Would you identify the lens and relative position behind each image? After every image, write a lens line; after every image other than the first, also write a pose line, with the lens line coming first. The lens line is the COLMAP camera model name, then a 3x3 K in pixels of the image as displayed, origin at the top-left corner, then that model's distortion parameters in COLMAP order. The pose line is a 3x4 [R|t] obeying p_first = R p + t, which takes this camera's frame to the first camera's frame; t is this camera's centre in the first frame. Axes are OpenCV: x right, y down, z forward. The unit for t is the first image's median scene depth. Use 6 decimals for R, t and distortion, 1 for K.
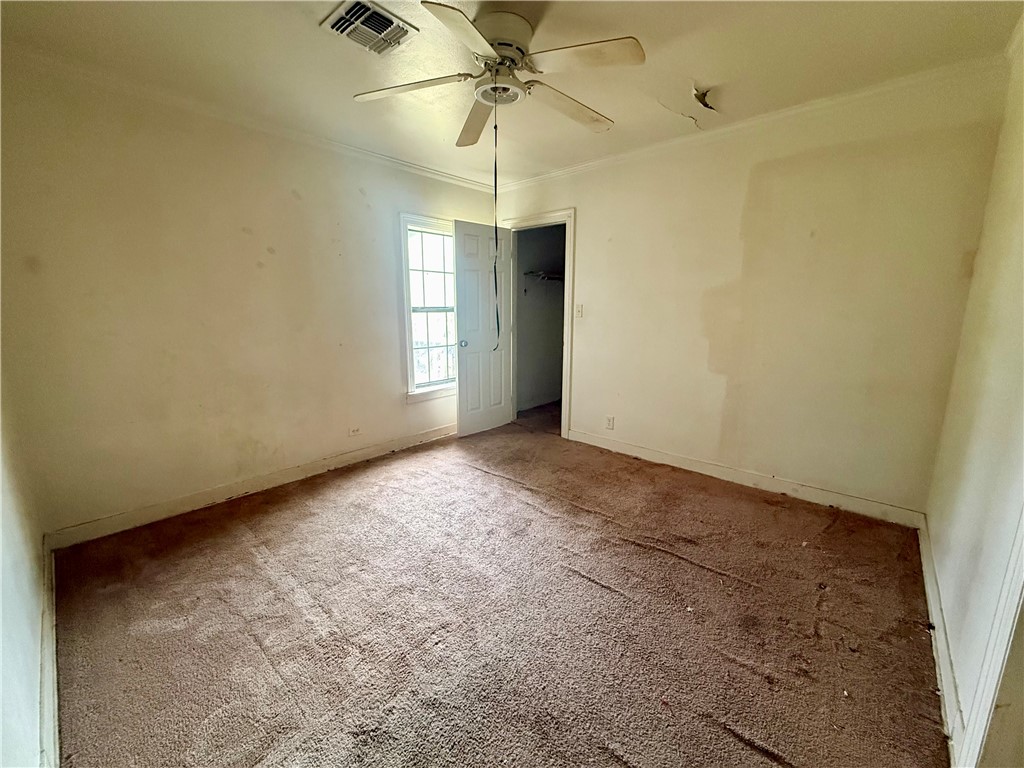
lens RADIAL K [[409.3, 0, 508.1], [0, 409.3, 383.4], [0, 0, 1]] dist [-0.000284, -0.000208]
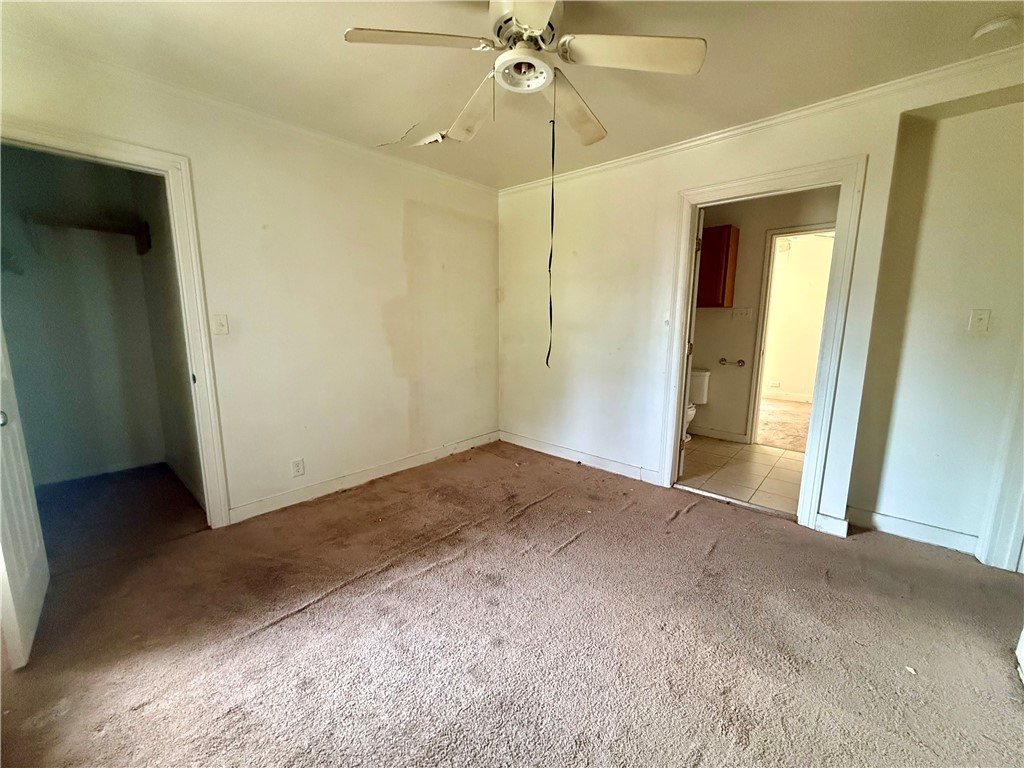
lens RADIAL K [[409.3, 0, 508.1], [0, 409.3, 383.4], [0, 0, 1]] dist [-0.000284, -0.000208]
pose [[0.002555, -0.160045, 0.987106, -0.599555], [0.184390, 0.970259, 0.156837, -0.130813], [-0.982850, 0.181611, 0.031989, 0.691212]]
